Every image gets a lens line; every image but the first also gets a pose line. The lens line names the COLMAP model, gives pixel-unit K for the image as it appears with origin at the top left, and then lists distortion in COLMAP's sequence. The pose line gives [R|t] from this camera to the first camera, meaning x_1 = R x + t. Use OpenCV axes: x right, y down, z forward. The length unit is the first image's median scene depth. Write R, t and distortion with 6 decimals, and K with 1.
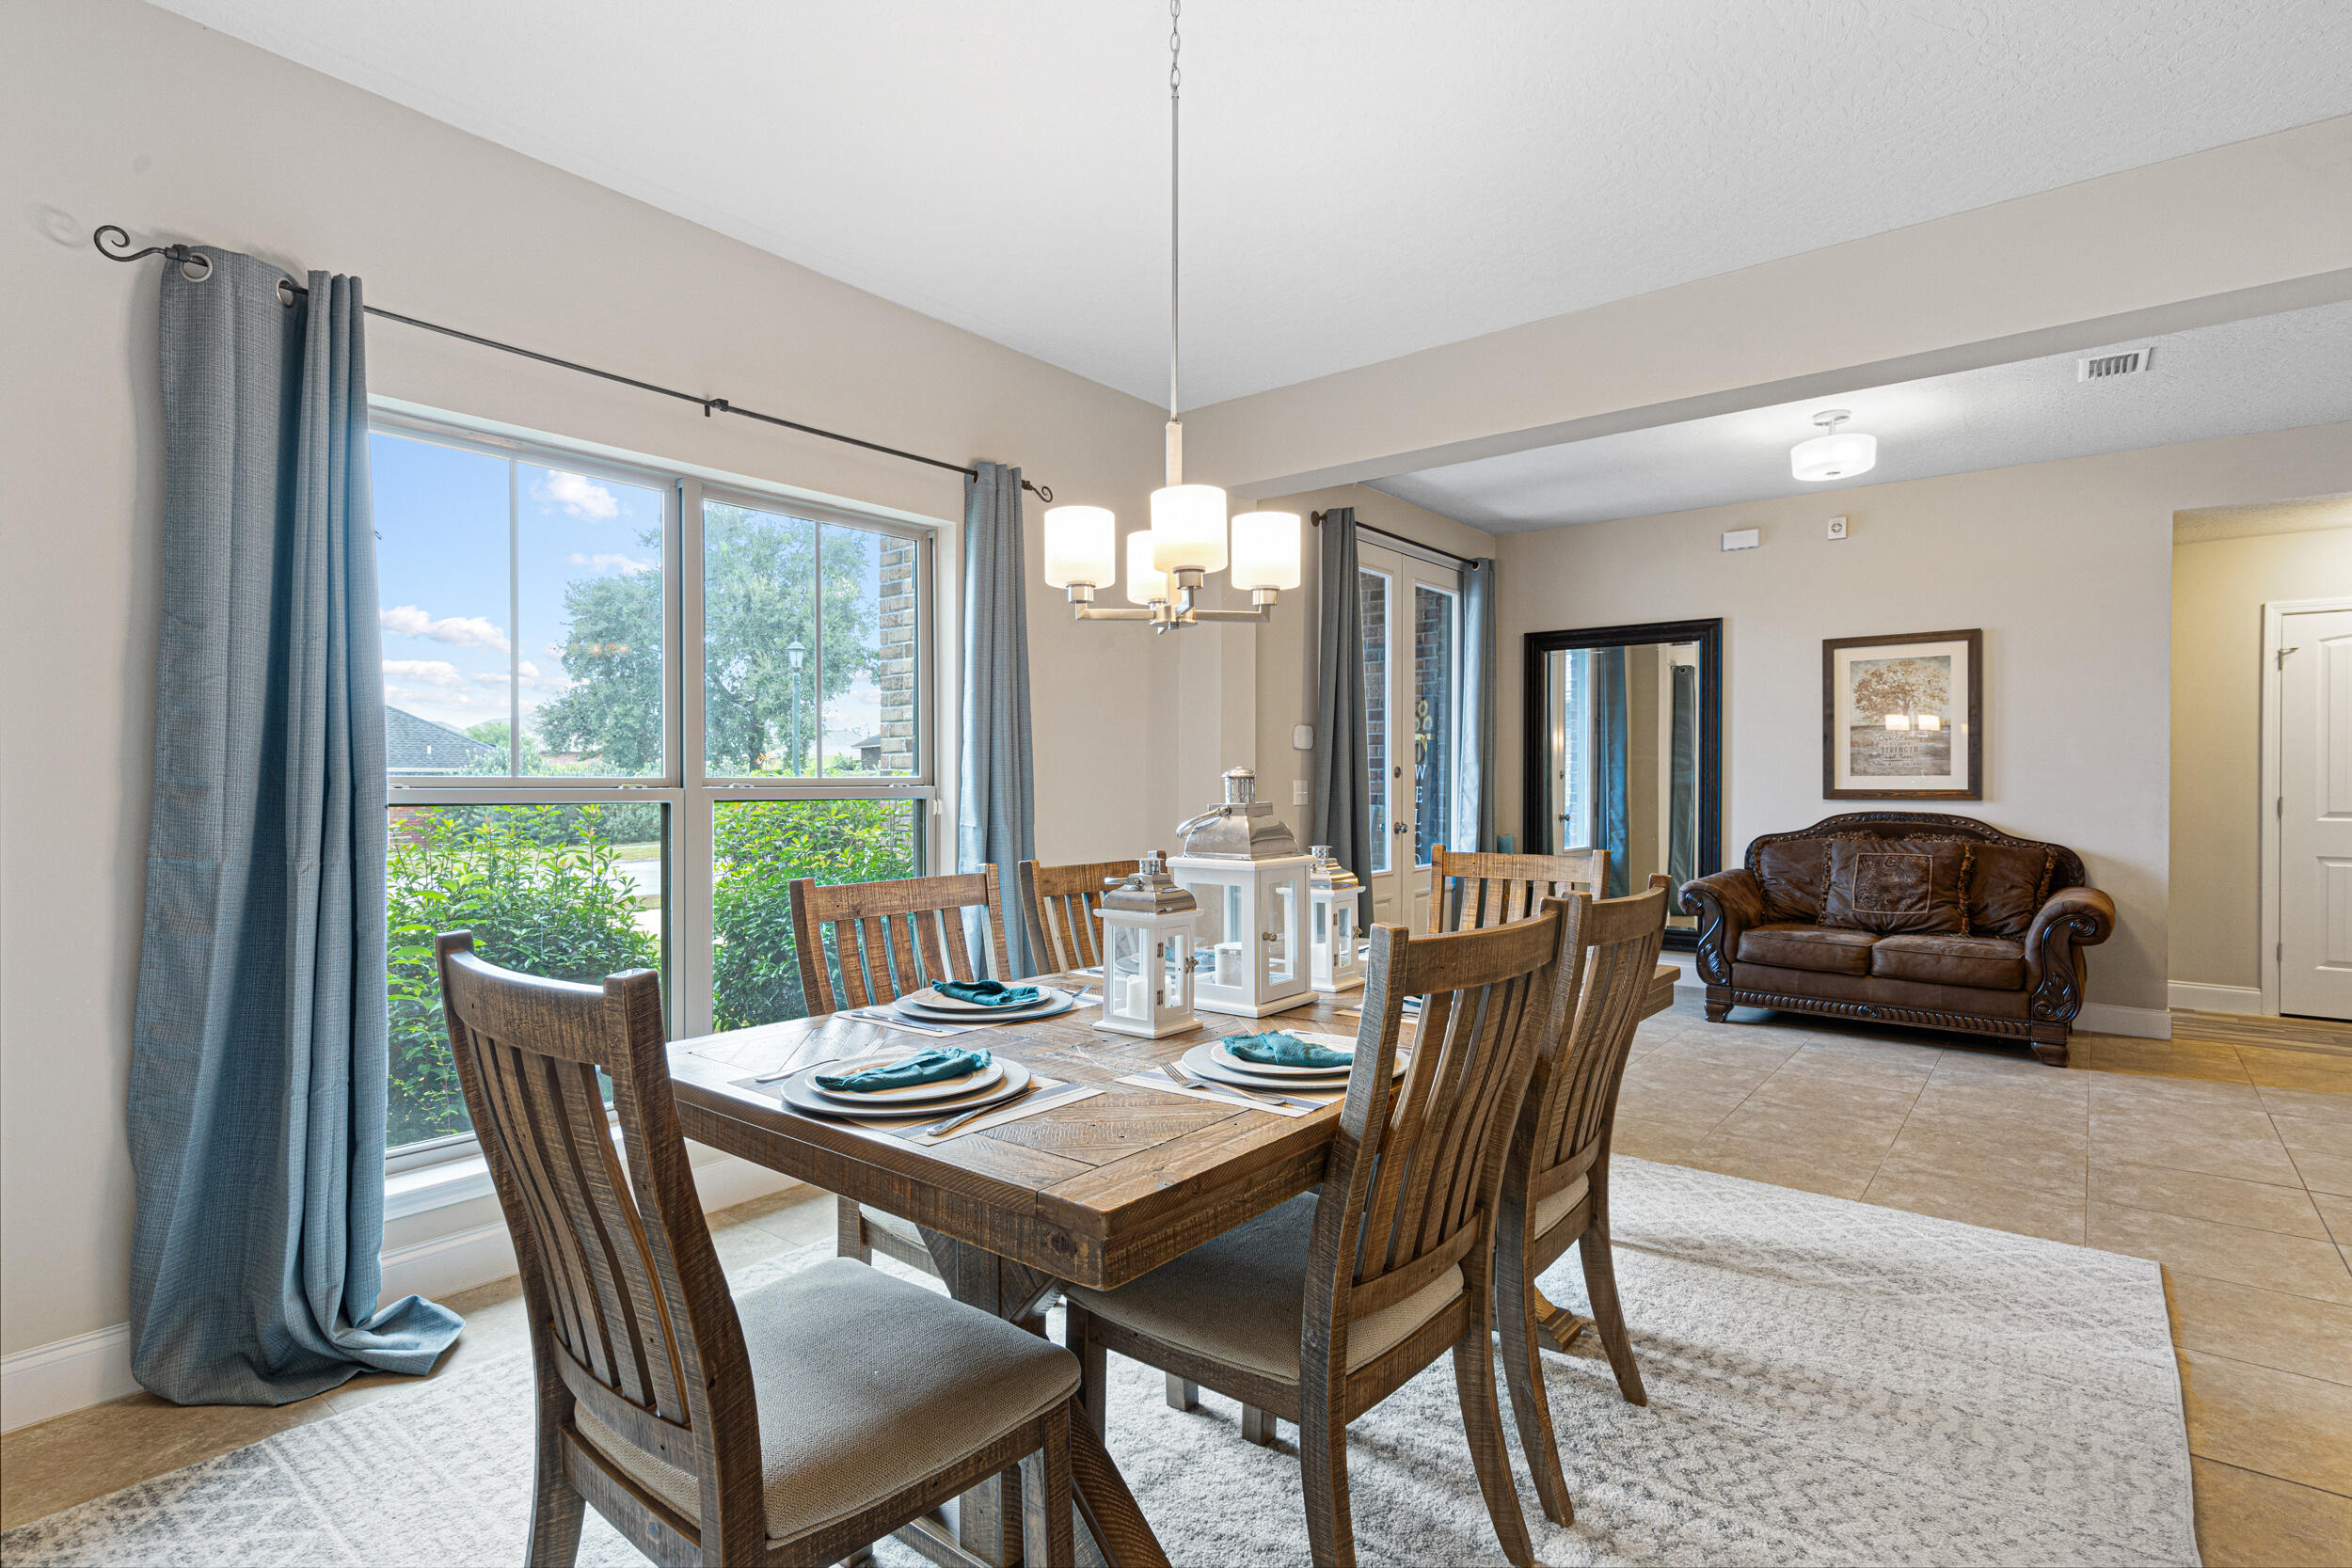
lens RADIAL K [[1118.8, 0, 1209.8], [0, 1118.8, 784.4], [0, 0, 1]] dist [-0.000227, -0.000002]
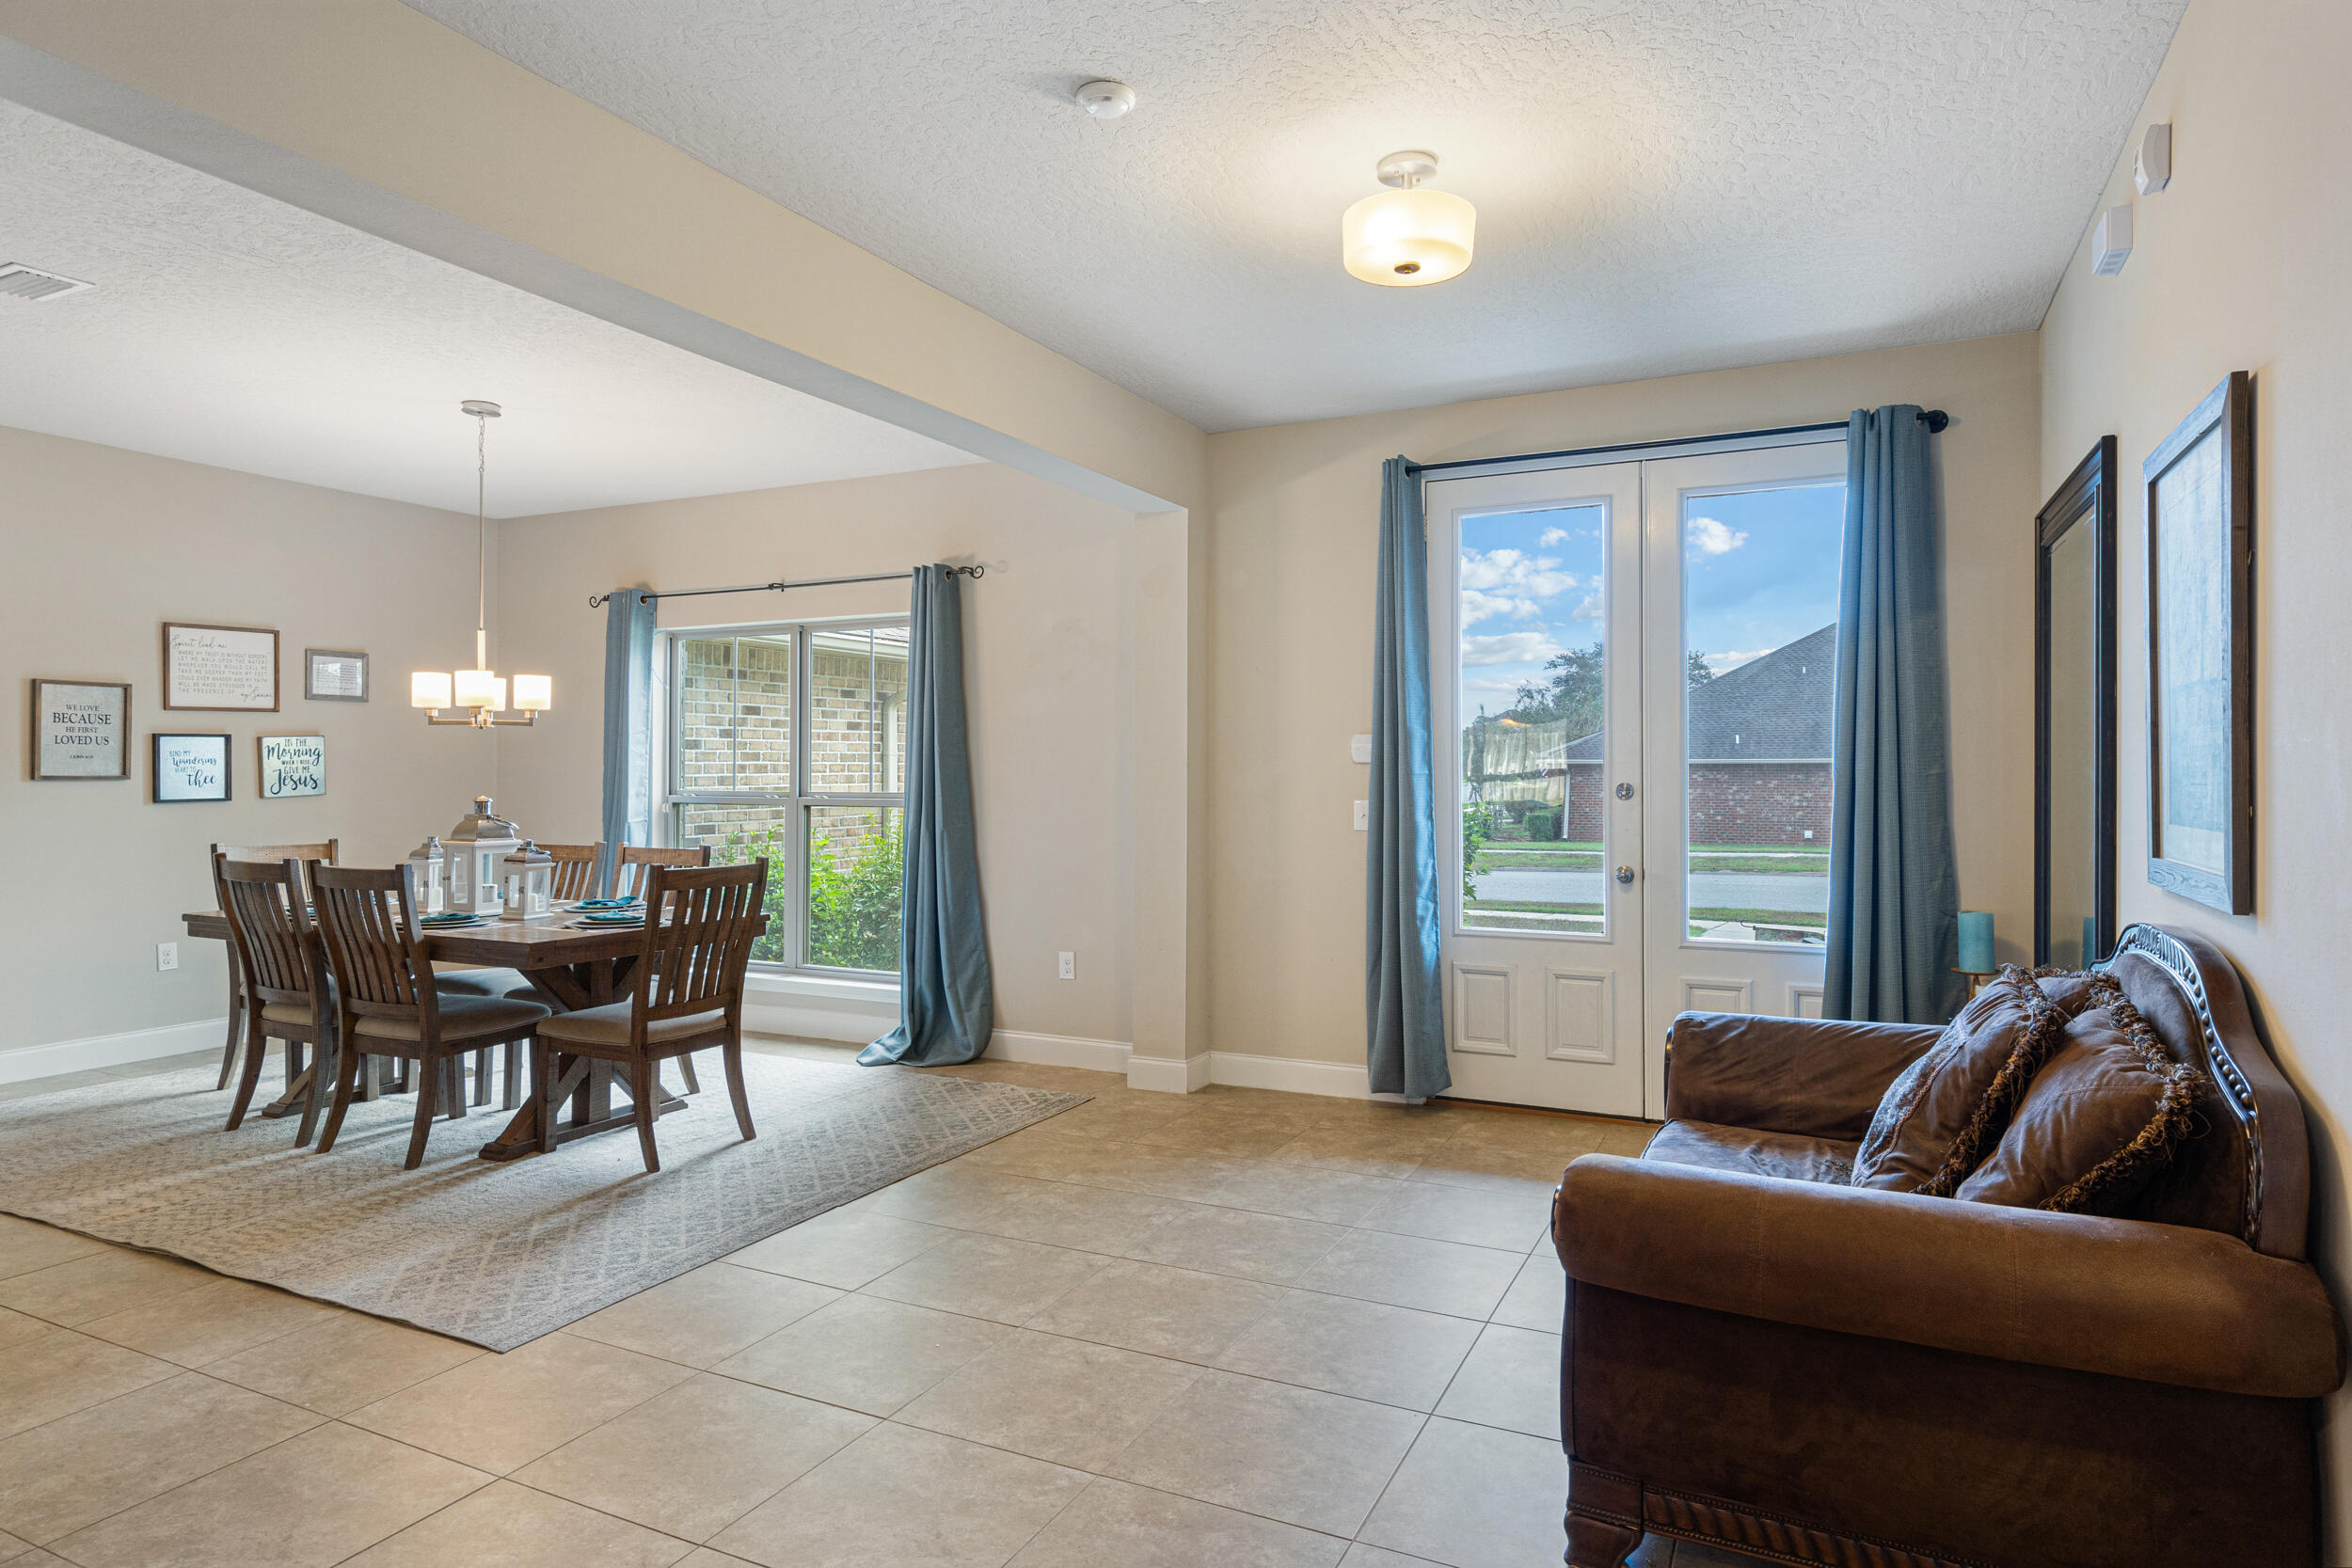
lens RADIAL K [[1324.2, 0, 1175.0], [0, 1324.2, 765.3], [0, 0, 1]] dist [0.000895, 0.000568]
pose [[0.235751, -0.000031, -0.971813, 2.038091], [-0.004682, 0.999988, -0.001168, -0.057491], [0.971802, 0.004825, 0.235748, 1.277898]]
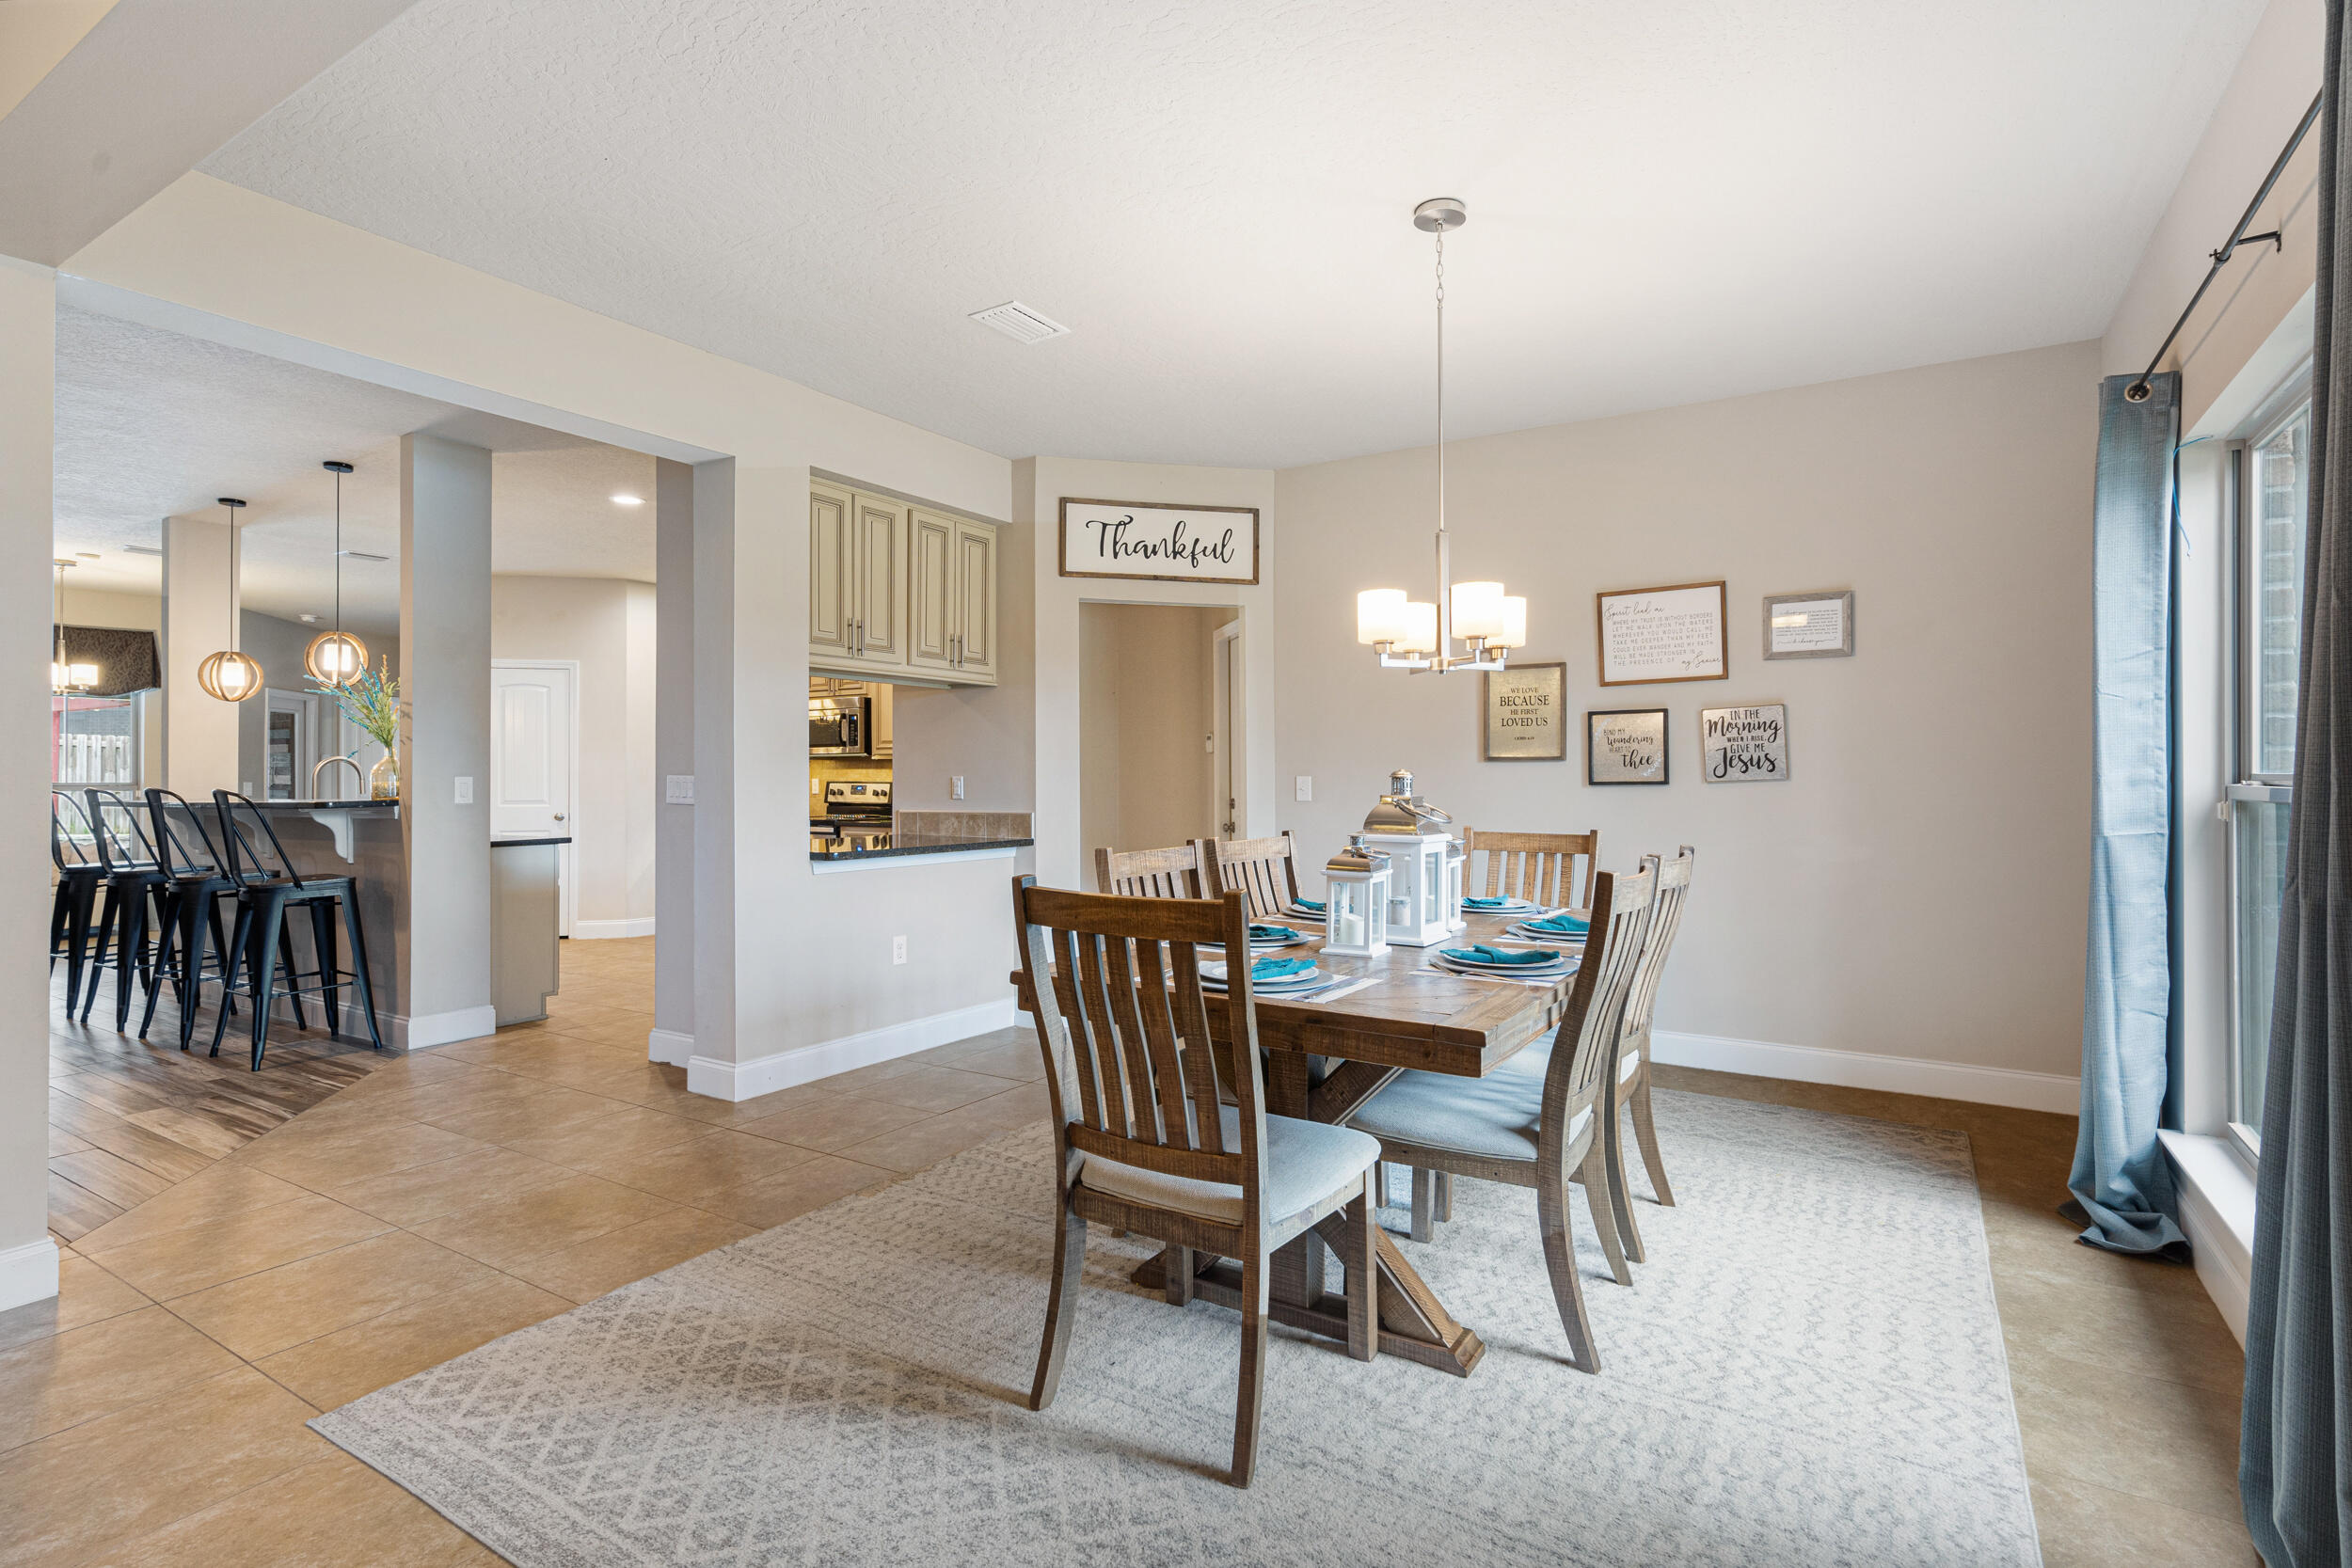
lens RADIAL K [[1141.4, 0, 1233.3], [0, 1141.4, 773.8], [0, 0, 1]] dist [-0.001063, -0.000414]
pose [[-0.990597, 0.002710, -0.136782, 0.332243], [0.002847, 0.999996, -0.000806, -0.008304], [0.136780, -0.001188, -0.990601, 1.847510]]
